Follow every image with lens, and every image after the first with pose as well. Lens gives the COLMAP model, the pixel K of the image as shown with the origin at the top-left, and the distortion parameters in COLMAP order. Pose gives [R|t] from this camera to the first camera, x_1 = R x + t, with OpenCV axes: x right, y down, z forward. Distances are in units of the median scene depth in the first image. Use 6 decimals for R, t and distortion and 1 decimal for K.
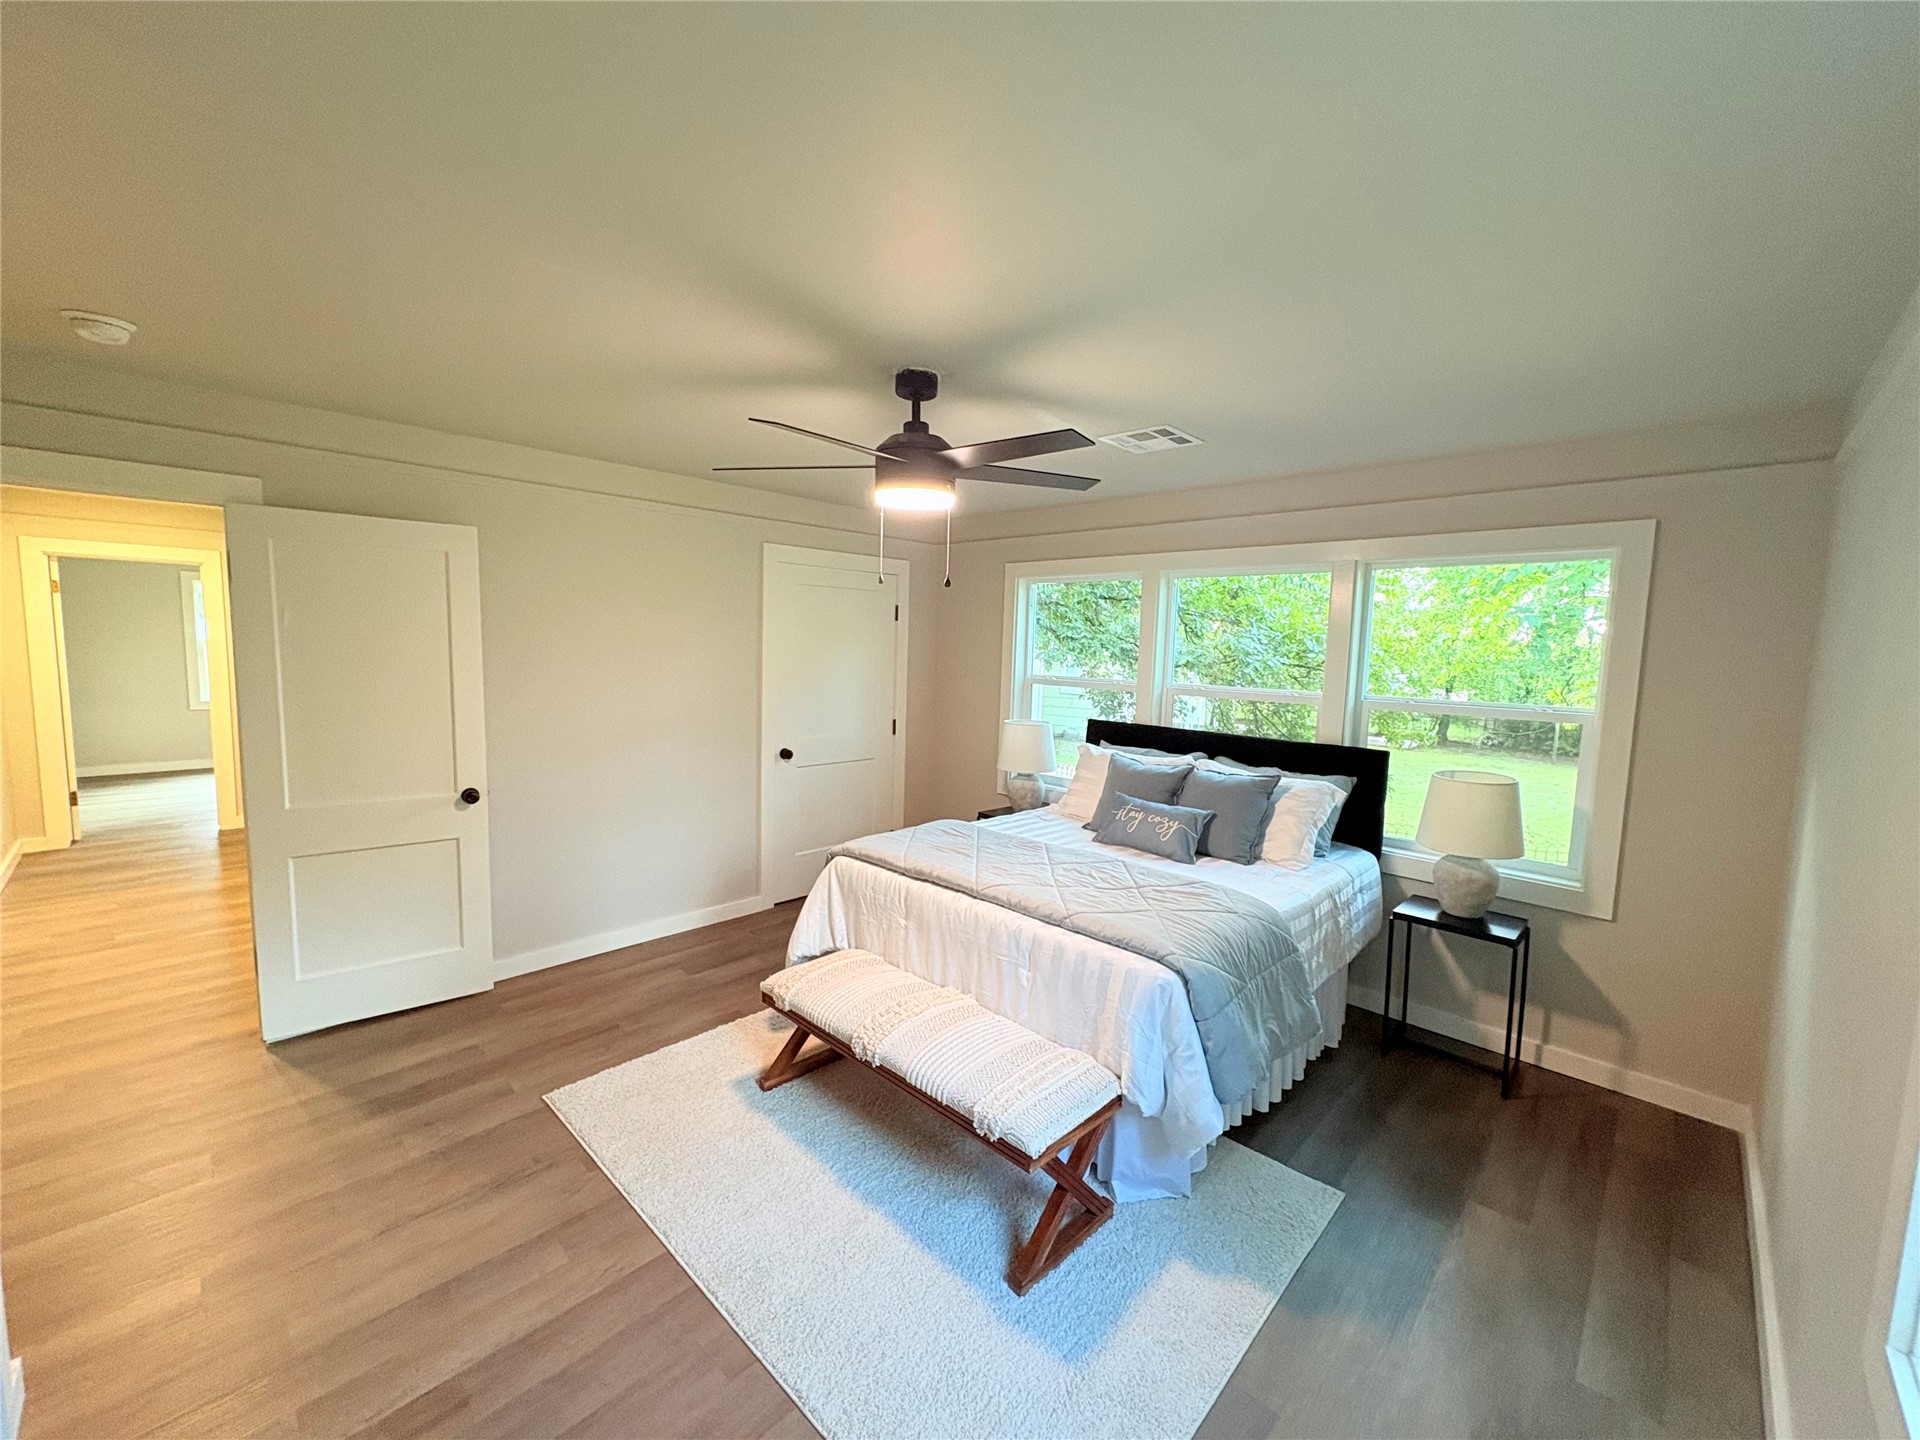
lens RADIAL K [[761.6, 0, 960.2], [0, 761.6, 718.3], [0, 0, 1]] dist [0.000006, -0.000017]
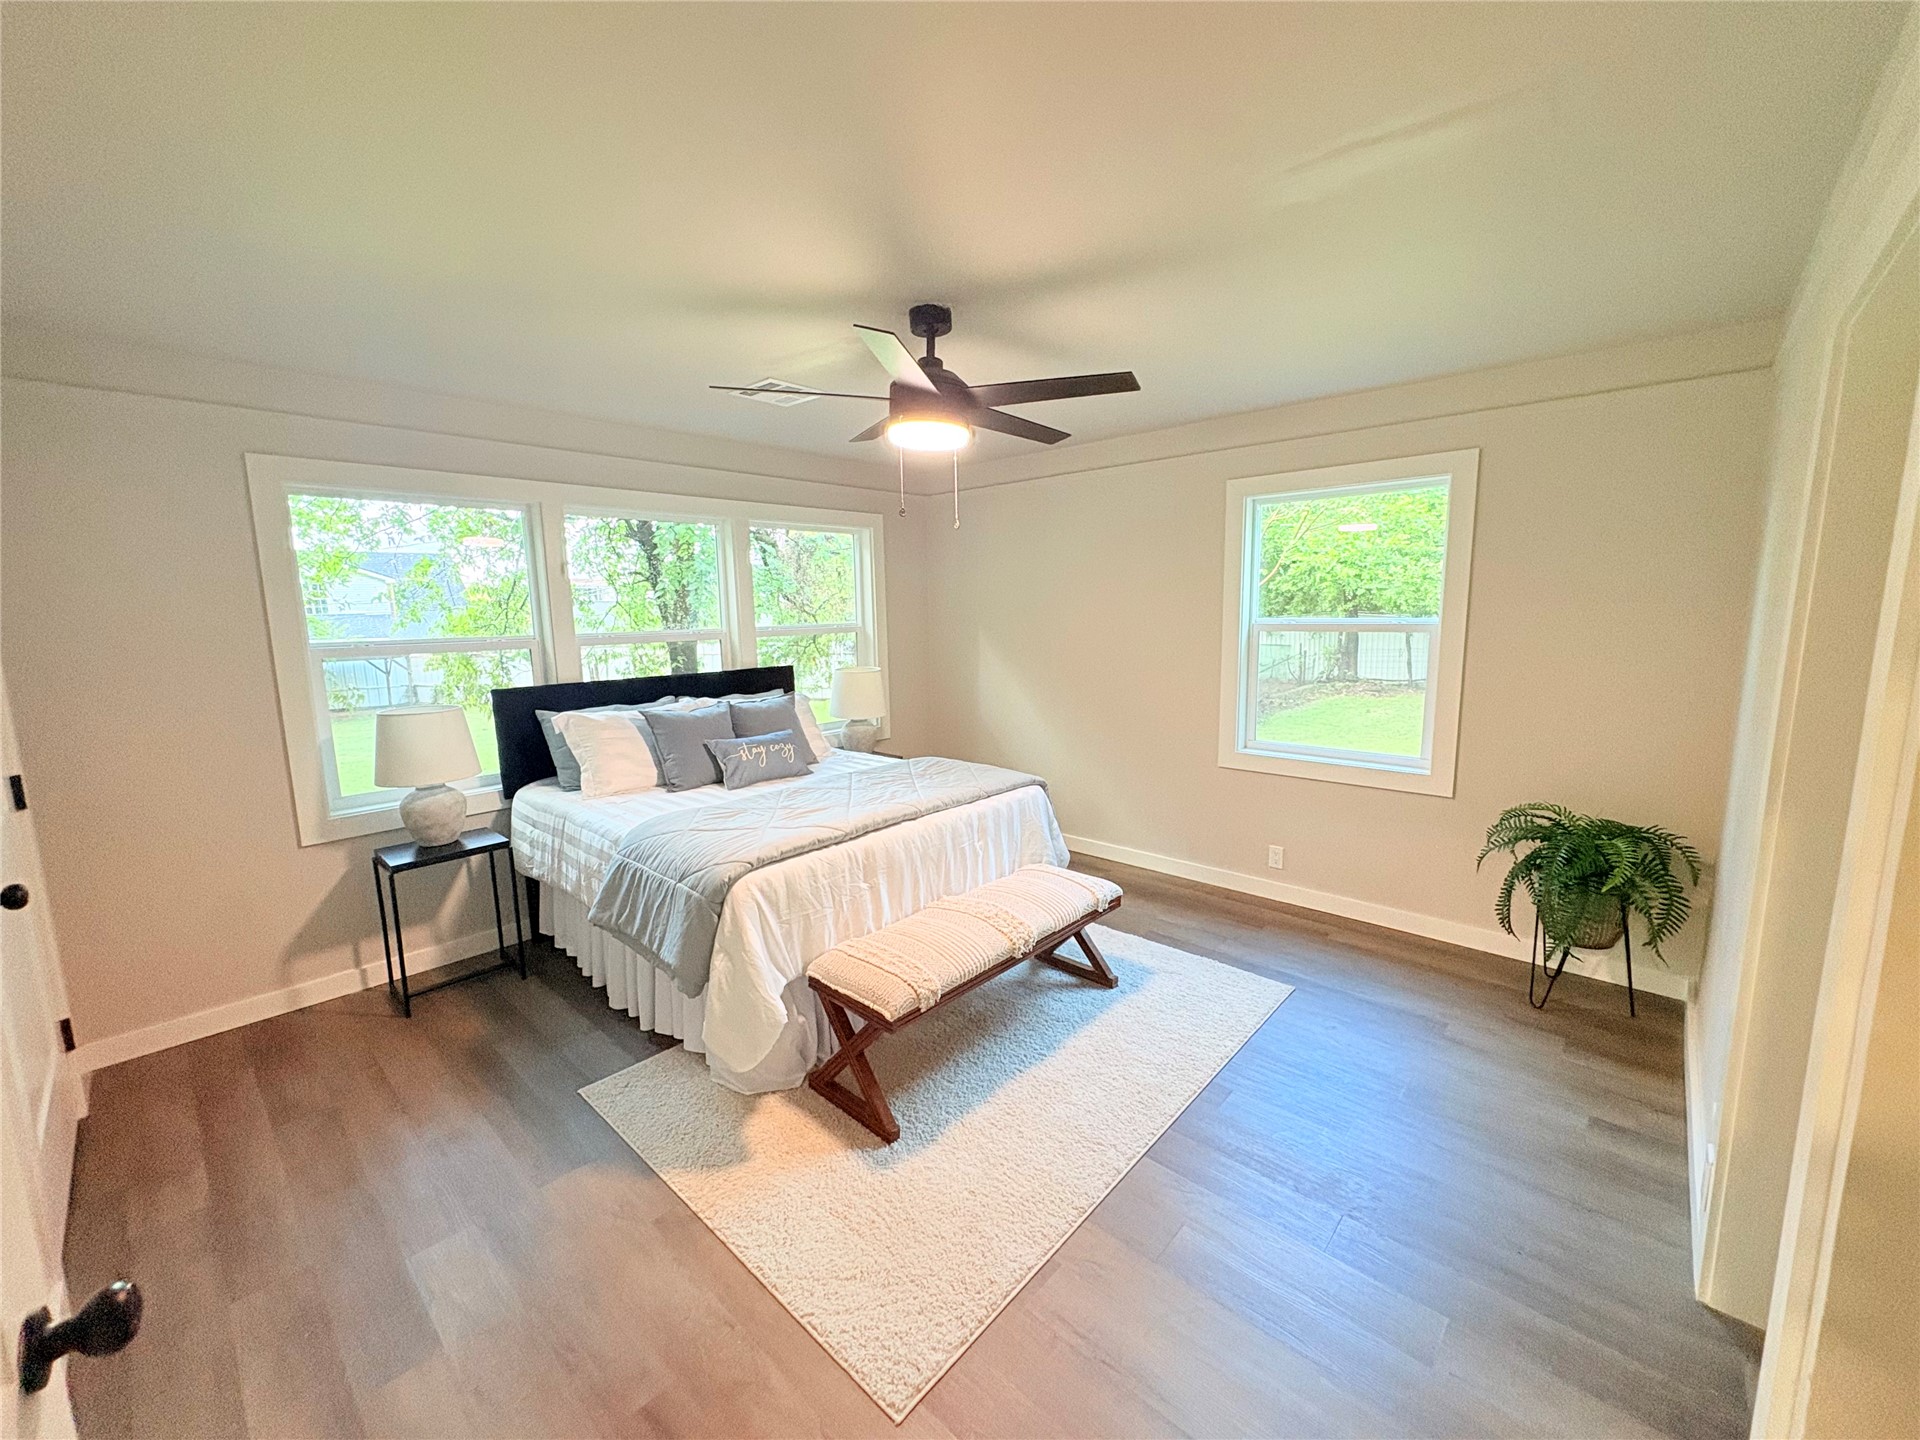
lens RADIAL K [[761.6, 0, 959.9], [0, 761.6, 717.4], [0, 0, 1]] dist [0.000006, -0.000017]
pose [[-0.026252, -0.169356, 0.985205, -1.078464], [0.114052, 0.978602, 0.171260, -0.088841], [-0.993128, 0.116861, -0.006375, 0.973562]]
